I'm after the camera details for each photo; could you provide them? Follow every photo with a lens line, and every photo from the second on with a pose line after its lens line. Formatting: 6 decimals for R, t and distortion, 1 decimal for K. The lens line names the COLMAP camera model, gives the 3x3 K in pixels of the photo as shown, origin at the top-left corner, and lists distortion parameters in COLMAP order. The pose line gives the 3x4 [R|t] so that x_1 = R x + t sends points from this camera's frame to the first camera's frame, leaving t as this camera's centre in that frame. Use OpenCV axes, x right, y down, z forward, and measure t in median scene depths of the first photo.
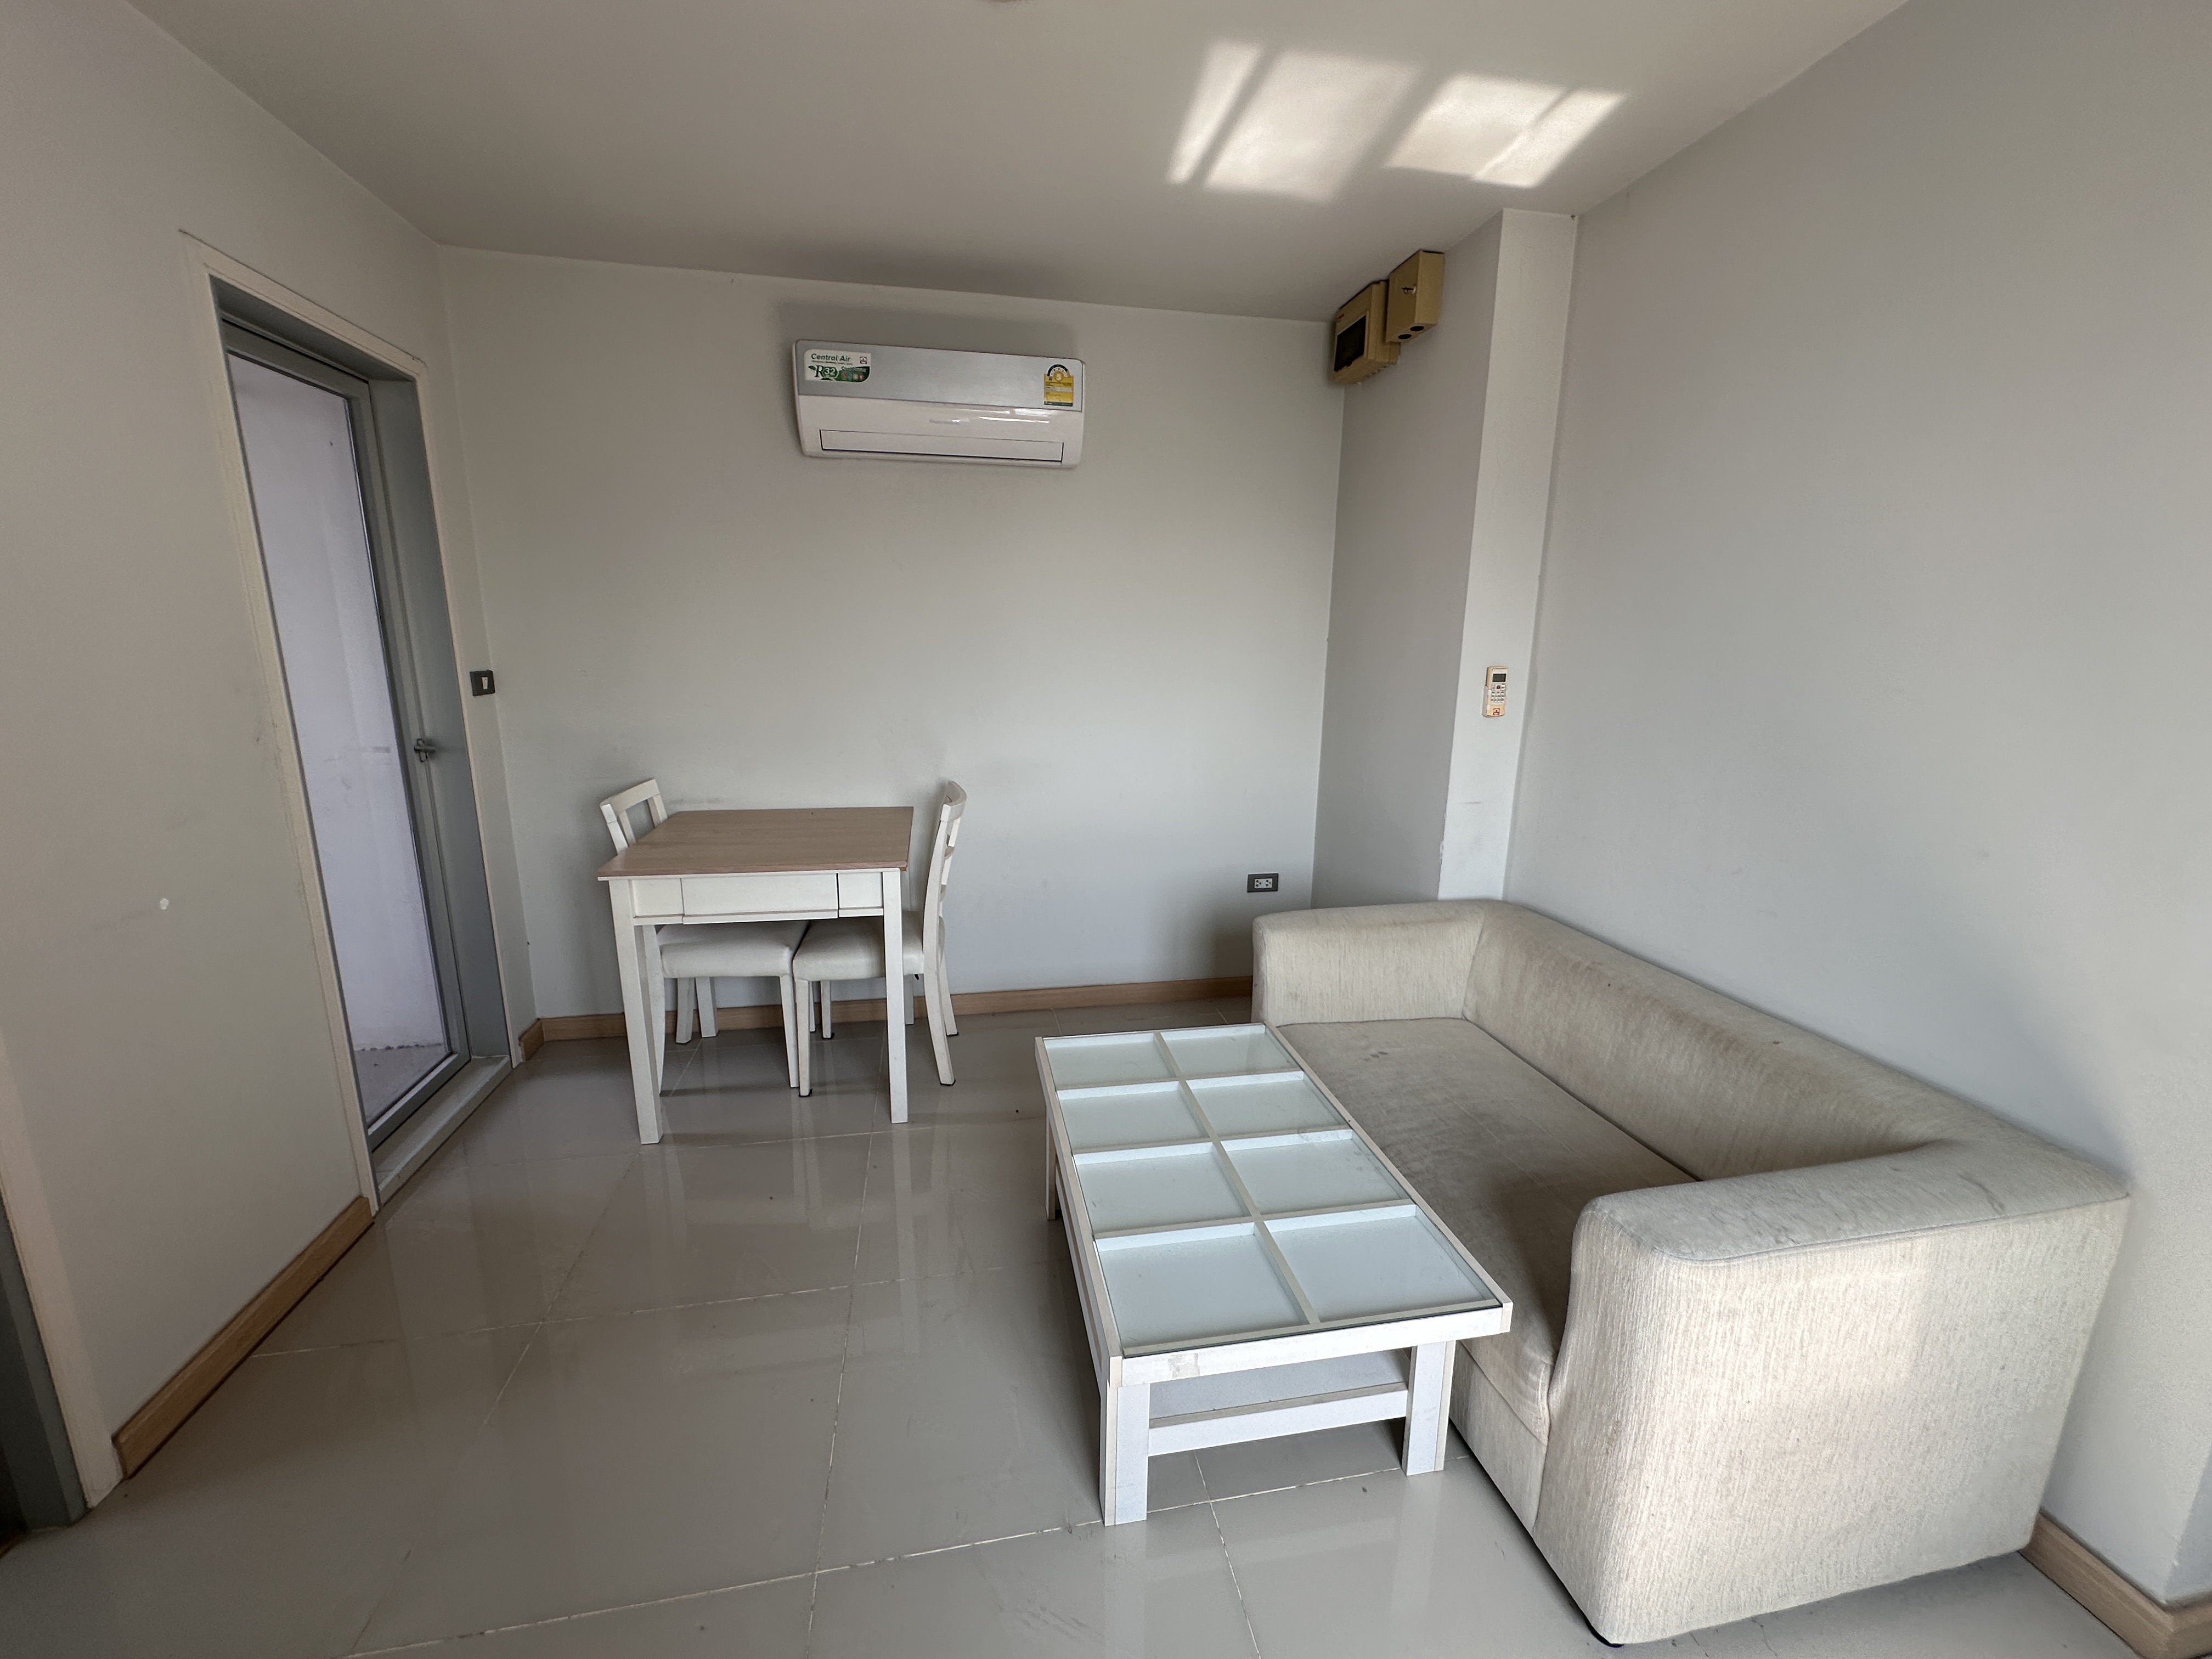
lens RADIAL K [[879.9, 0, 1105.1], [0, 879.9, 825.3], [0, 0, 1]] dist [-0.000342, 0.000378]
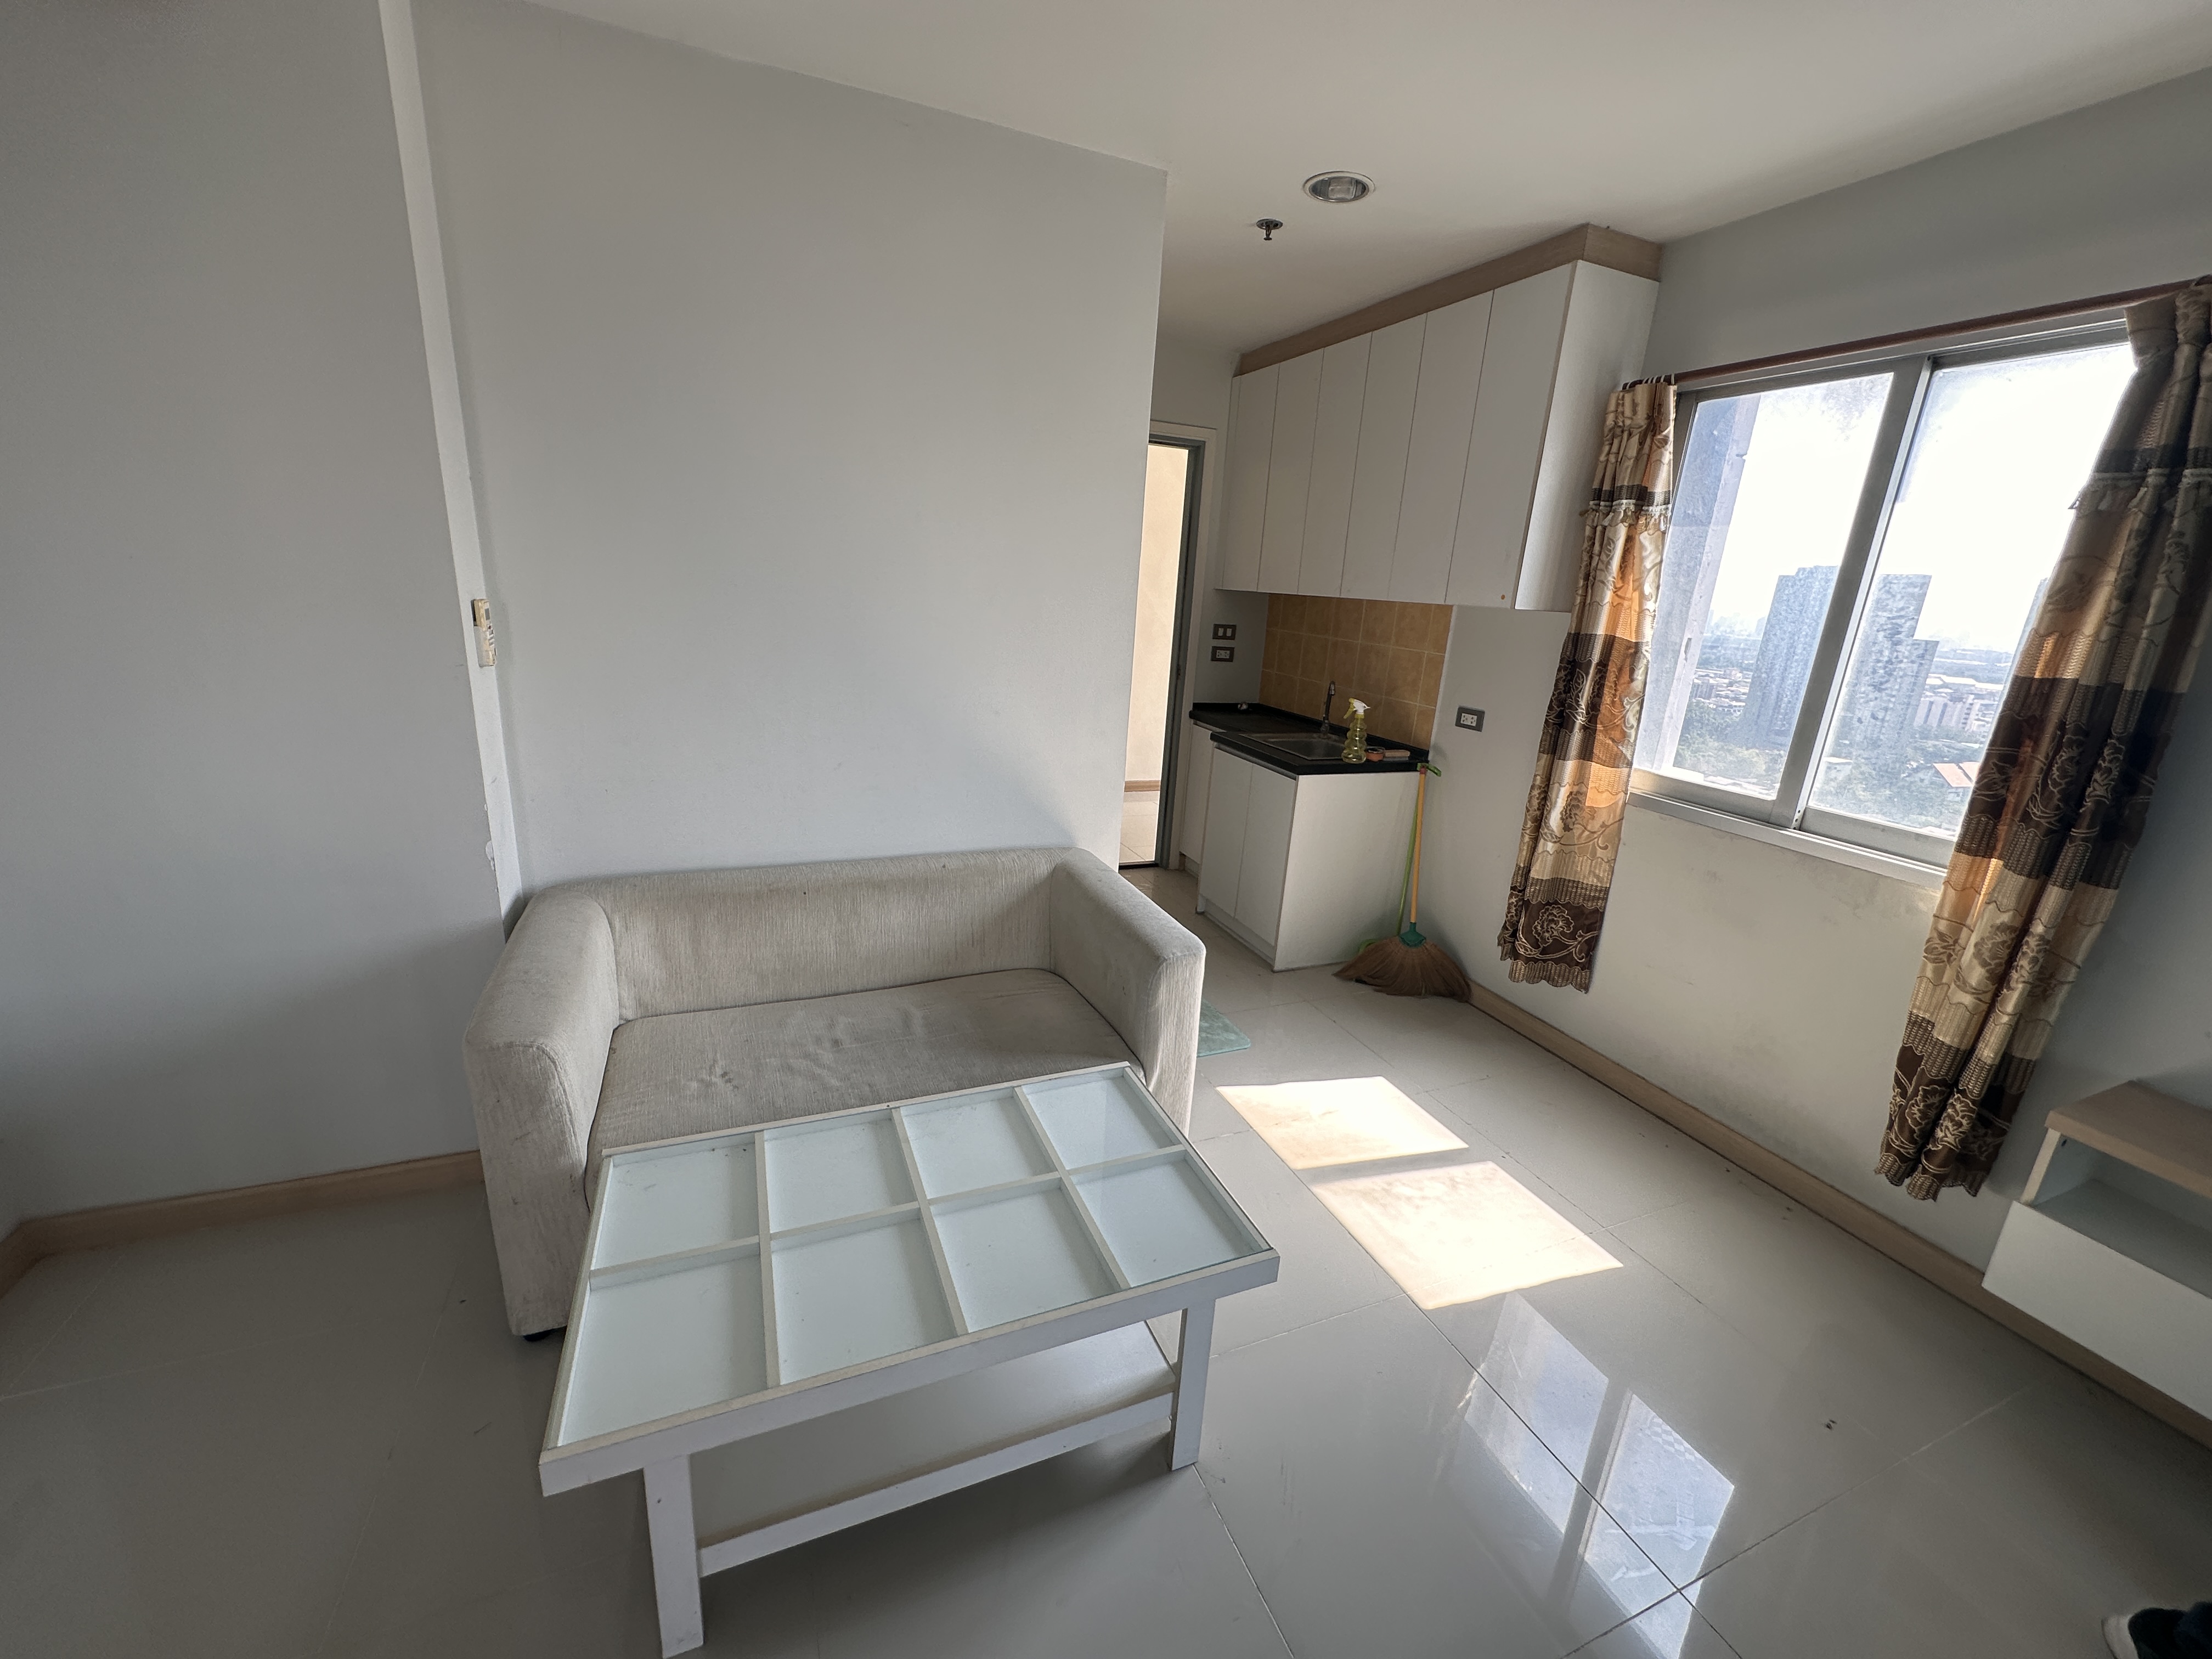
lens RADIAL K [[879.9, 0, 1107.5], [0, 879.9, 831.0], [0, 0, 1]] dist [-0.000342, 0.000378]
pose [[-0.199313, -0.297410, 0.933714, -0.511833], [0.142216, 0.933965, 0.327847, -0.199981], [-0.969561, 0.198133, -0.143855, 0.725501]]
